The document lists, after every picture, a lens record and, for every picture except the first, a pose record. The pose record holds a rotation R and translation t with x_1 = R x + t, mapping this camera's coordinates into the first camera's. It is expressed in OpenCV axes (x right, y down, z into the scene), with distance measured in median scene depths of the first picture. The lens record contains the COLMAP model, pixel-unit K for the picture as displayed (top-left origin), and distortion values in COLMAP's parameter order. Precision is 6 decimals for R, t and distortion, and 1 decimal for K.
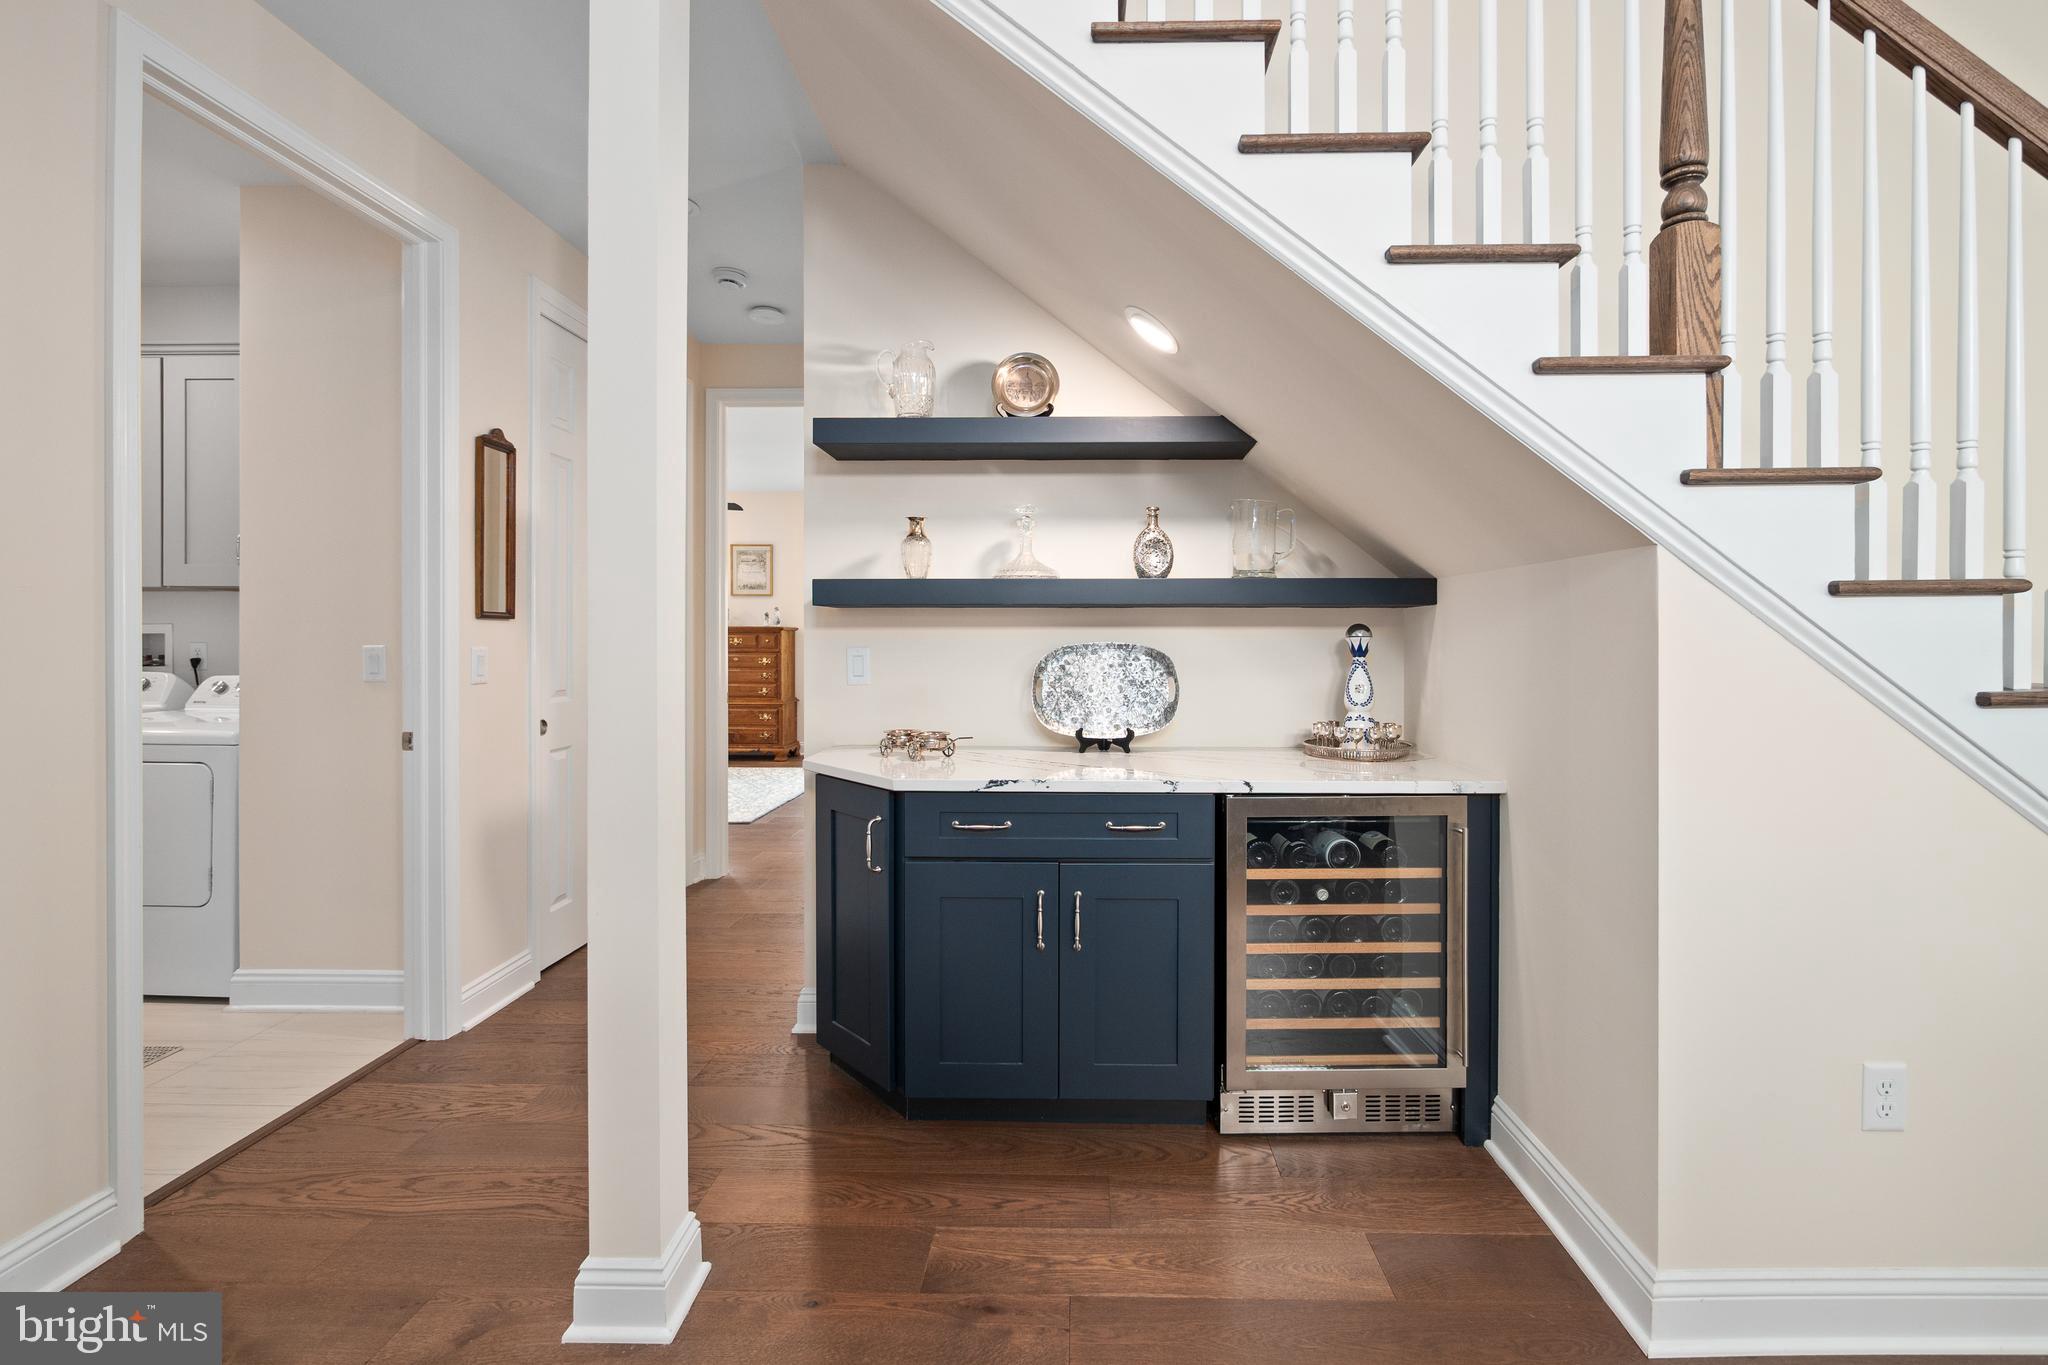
lens RADIAL K [[875.9, 0, 1062.2], [0, 875.9, 643.4], [0, 0, 1]] dist [-0.001665, -0.001069]
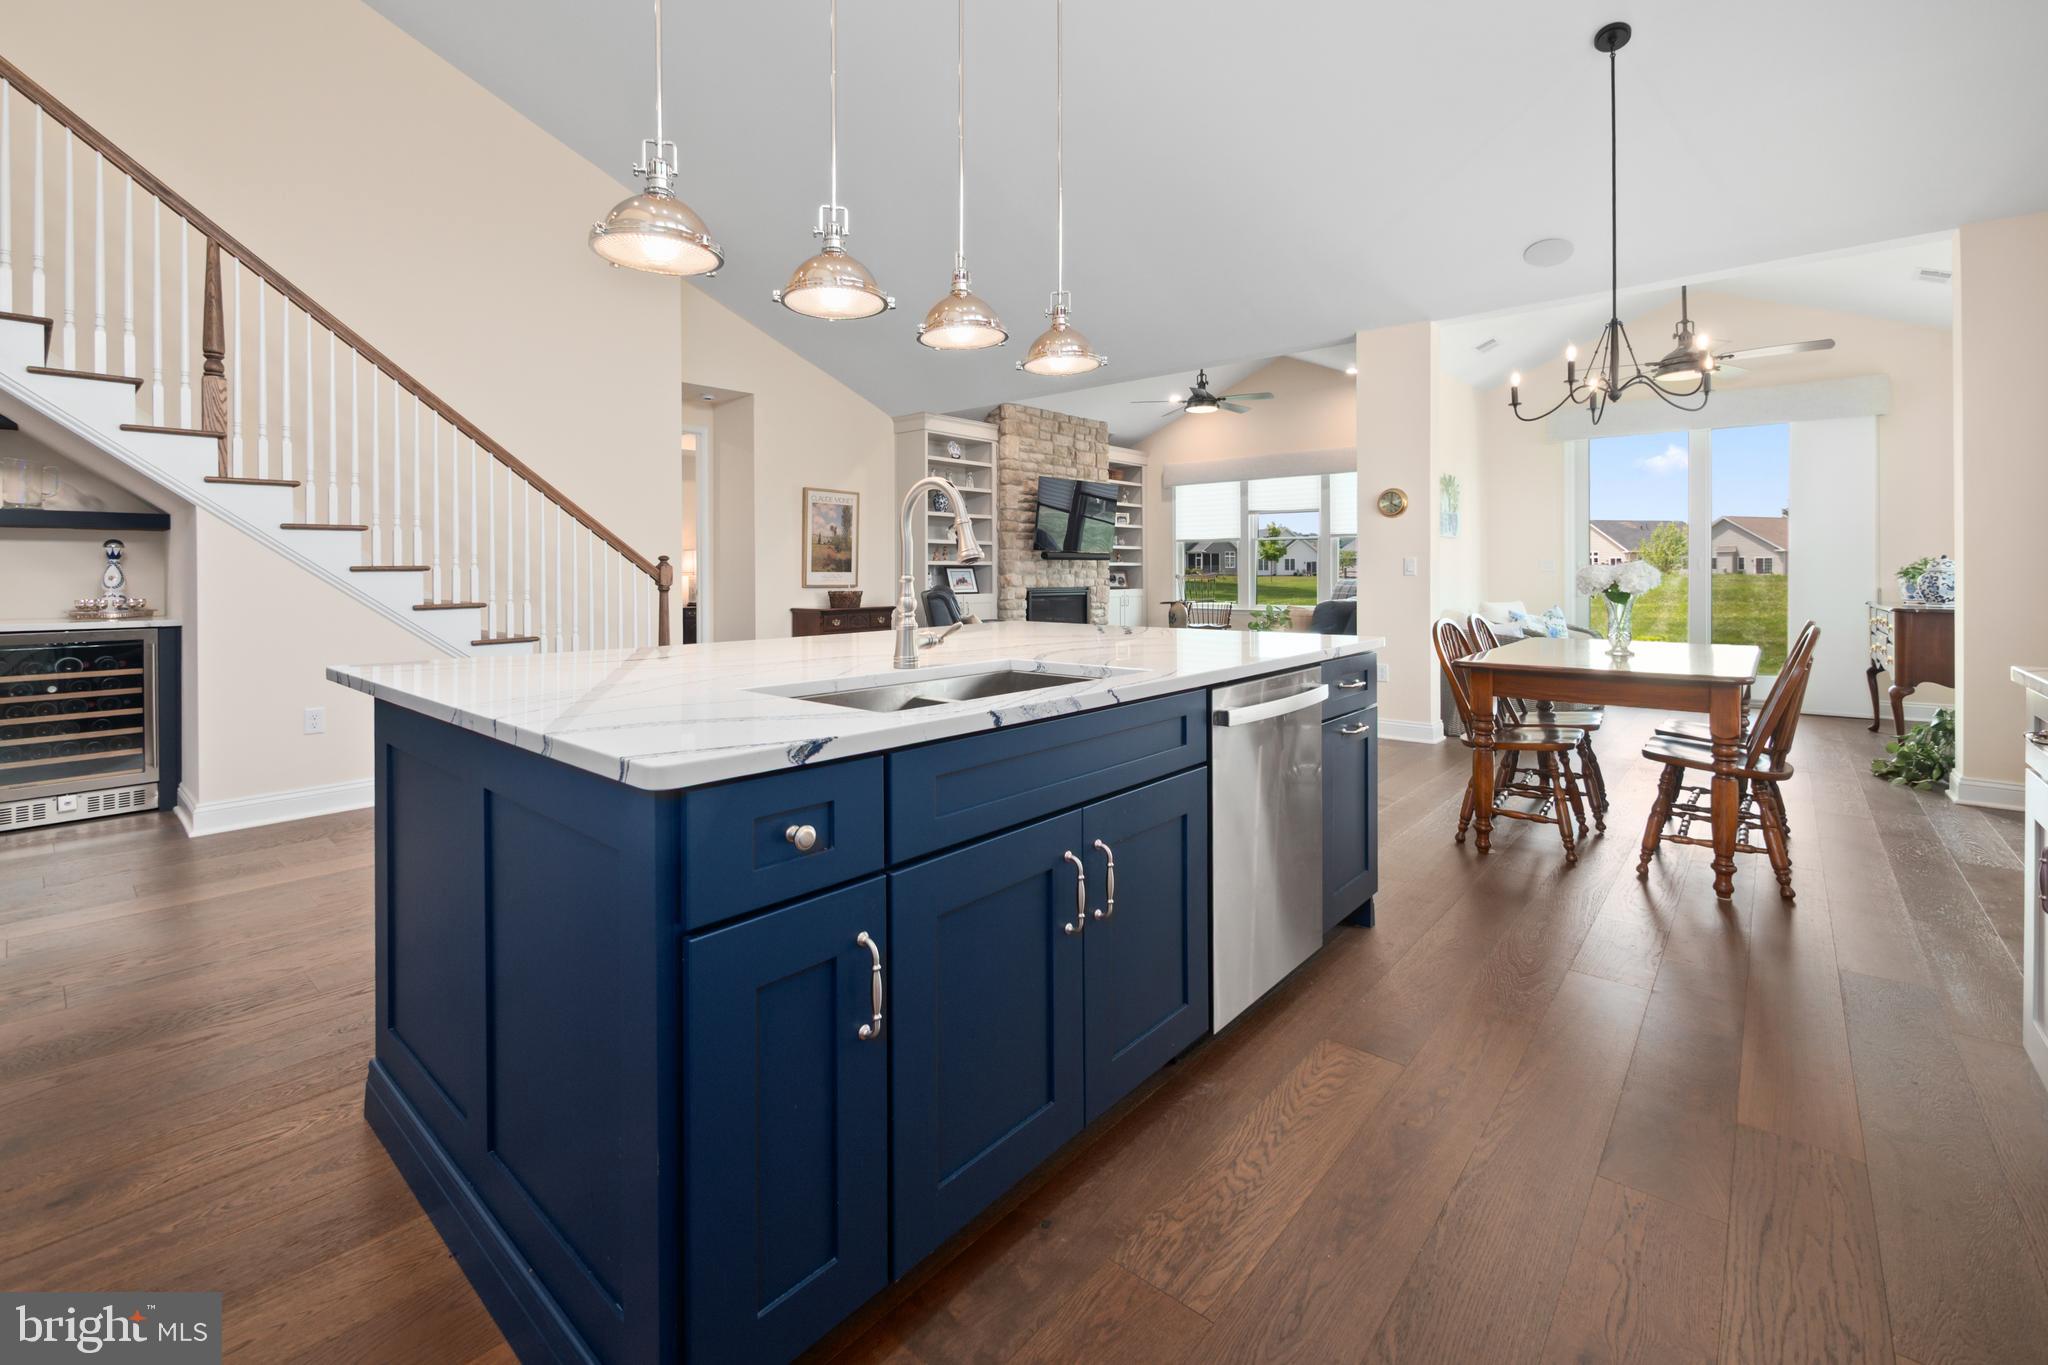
lens RADIAL K [[875.9, 0, 1034.5], [0, 875.9, 572.5], [0, 0, 1]] dist [-0.001665, -0.001069]
pose [[0.635364, -0.005562, 0.772193, 0.167283], [0.009763, 0.999952, -0.000831, 0.058626], [-0.772151, 0.008067, 0.635388, -1.402250]]
